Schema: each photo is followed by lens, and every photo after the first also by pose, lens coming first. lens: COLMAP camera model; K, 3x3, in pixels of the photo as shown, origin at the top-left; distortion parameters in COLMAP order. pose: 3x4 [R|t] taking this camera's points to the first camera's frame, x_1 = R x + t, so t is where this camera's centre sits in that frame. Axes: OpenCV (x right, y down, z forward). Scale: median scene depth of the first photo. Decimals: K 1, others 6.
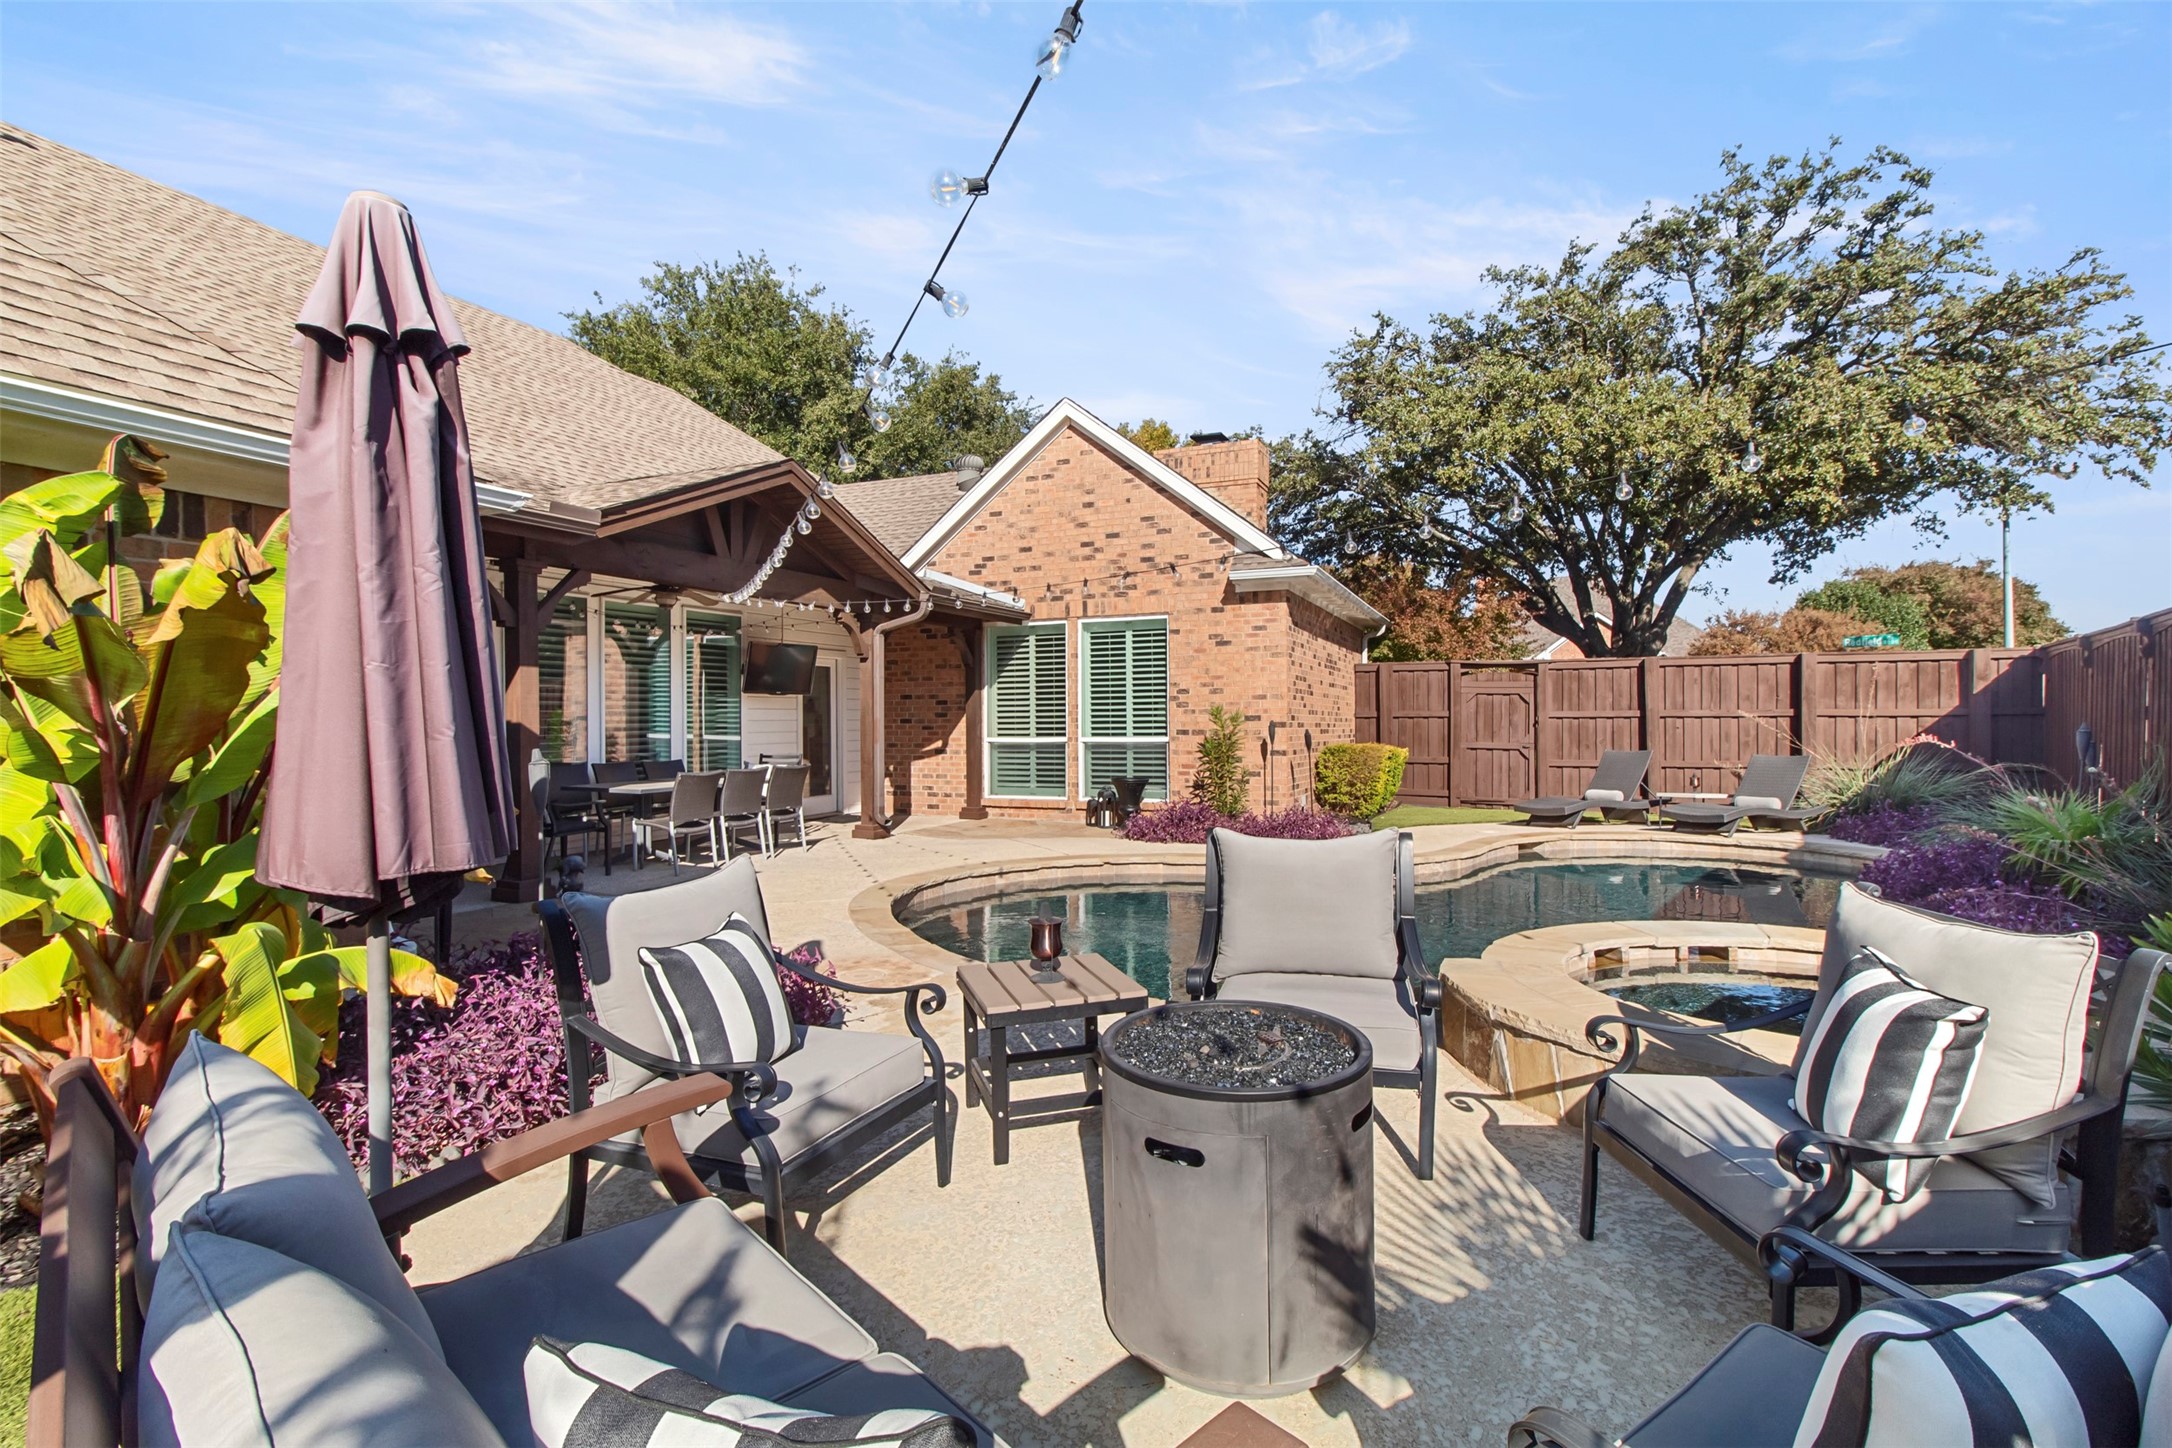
lens RADIAL K [[1026.6, 0, 1086.0], [0, 1026.6, 724.0], [0, 0, 1]] dist [0.003493, 0.000937]
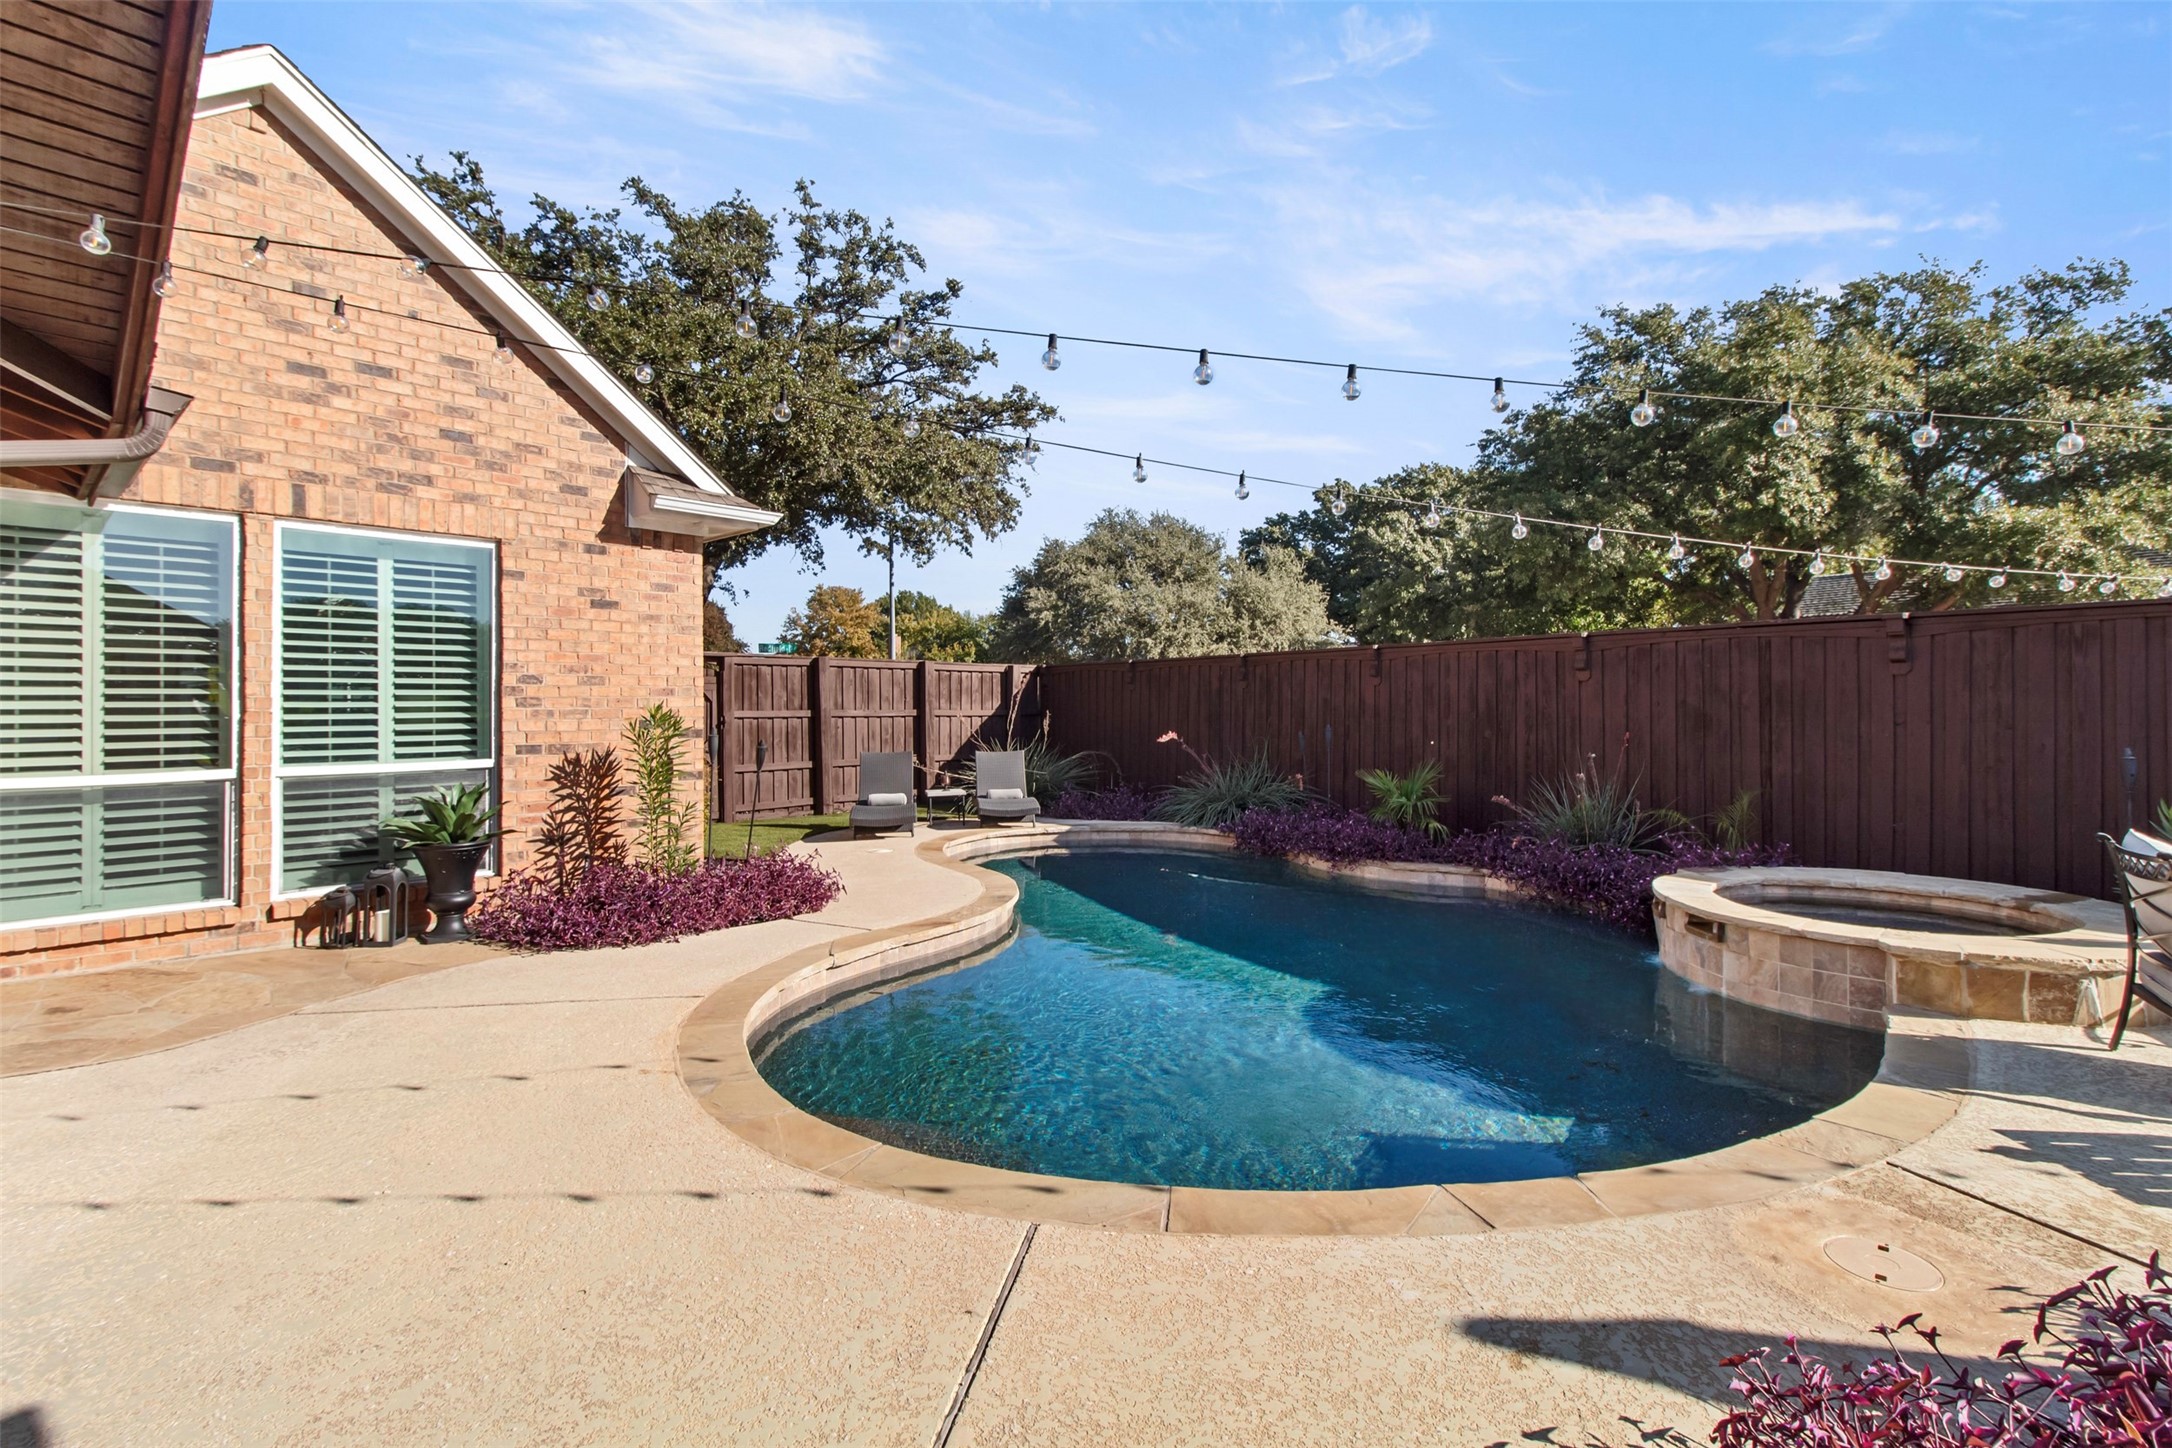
lens RADIAL K [[1014.3, 0, 1097.7], [0, 1014.3, 701.8], [0, 0, 1]] dist [0.002647, 0.001192]
pose [[0.313516, 0.009630, 0.949534, -0.335950], [0.003445, 0.999930, -0.011278, -0.010963], [-0.949577, 0.006807, 0.313461, 0.492363]]
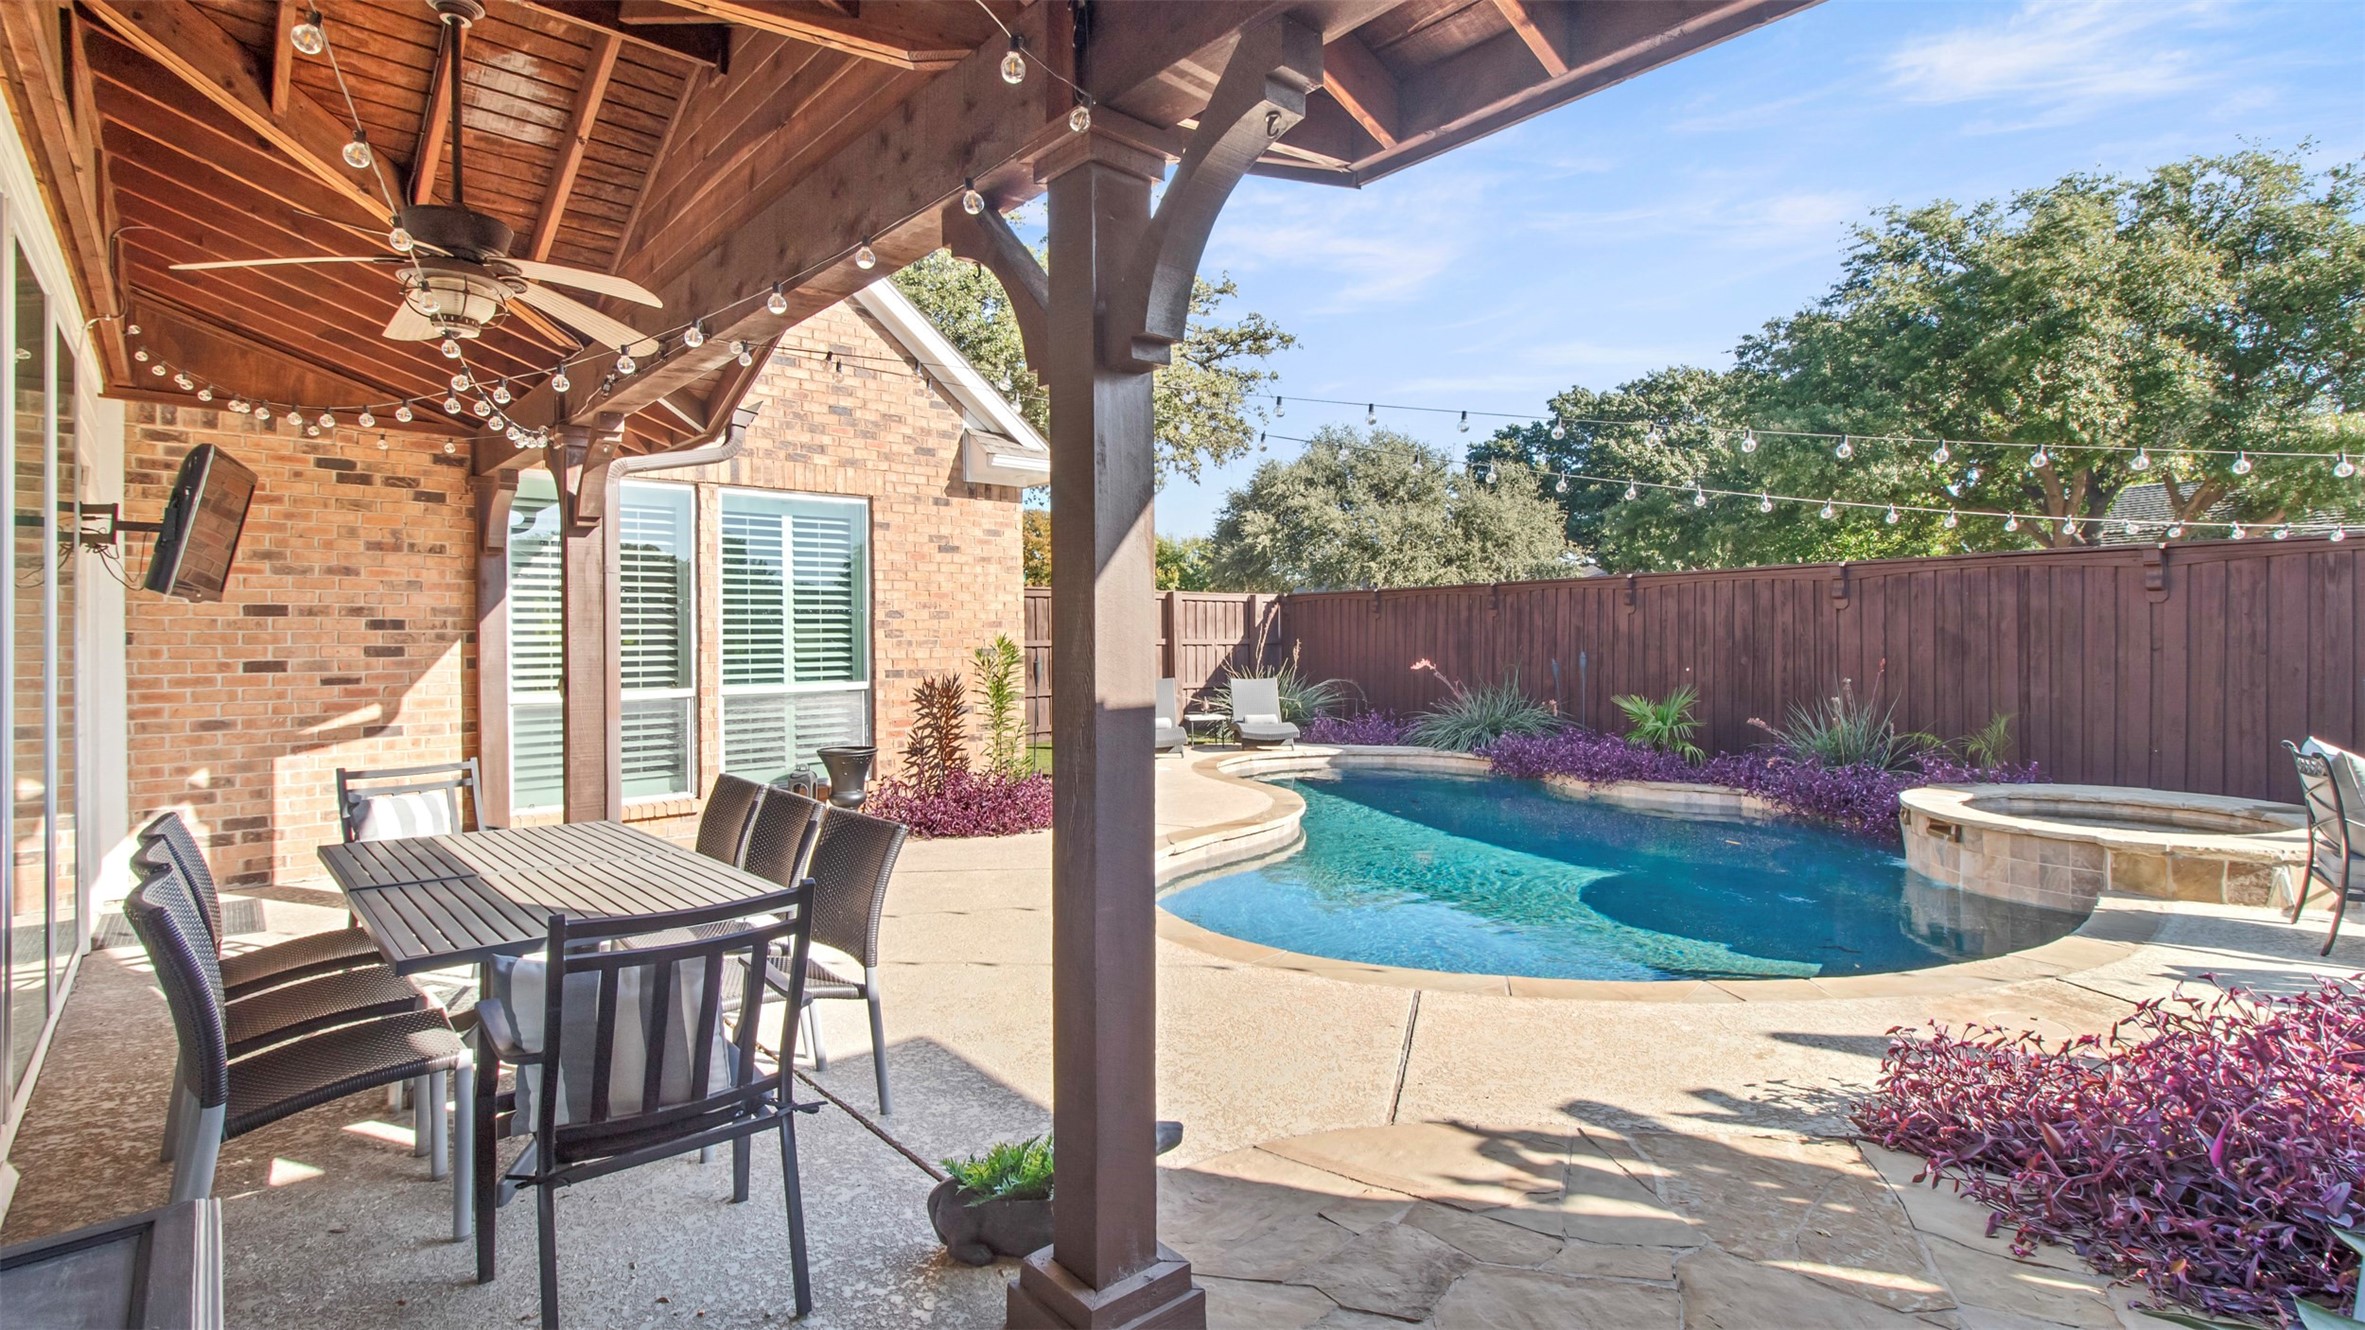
lens RADIAL K [[1101.2, 0, 1192.4], [0, 1101.2, 644.2], [0, 0, 1]] dist [0.000287, -0.000479]
pose [[0.405413, -0.003926, 0.914125, -0.476046], [0.006682, 0.999977, 0.001331, -0.011041], [-0.914109, 0.005569, 0.405430, 0.498172]]
